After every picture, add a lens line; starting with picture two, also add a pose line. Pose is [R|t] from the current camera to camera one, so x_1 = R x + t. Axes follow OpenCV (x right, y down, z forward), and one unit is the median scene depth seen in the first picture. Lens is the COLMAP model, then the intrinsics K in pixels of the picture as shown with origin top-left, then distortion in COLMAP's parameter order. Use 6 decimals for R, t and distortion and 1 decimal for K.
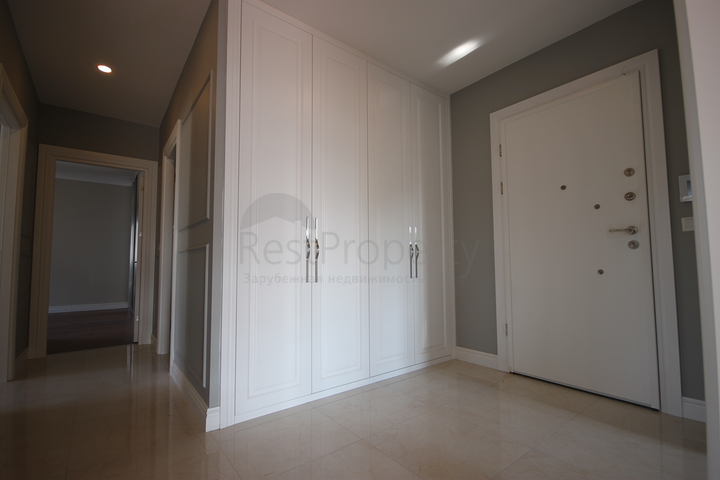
lens RADIAL K [[333.0, 0, 359.7], [0, 333.0, 246.0], [0, 0, 1]] dist [-0.004303, -0.003699]
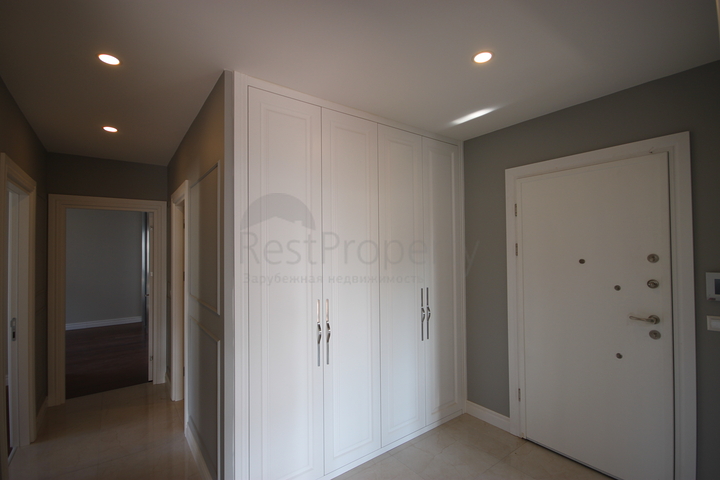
lens RADIAL K [[333.0, 0, 360.2], [0, 333.0, 234.8], [0, 0, 1]] dist [-0.004303, -0.003699]
pose [[0.999689, -0.003126, -0.024724, -0.005986], [0.004184, 0.999073, 0.042847, -0.258899], [0.024567, -0.042937, 0.998776, 0.021645]]
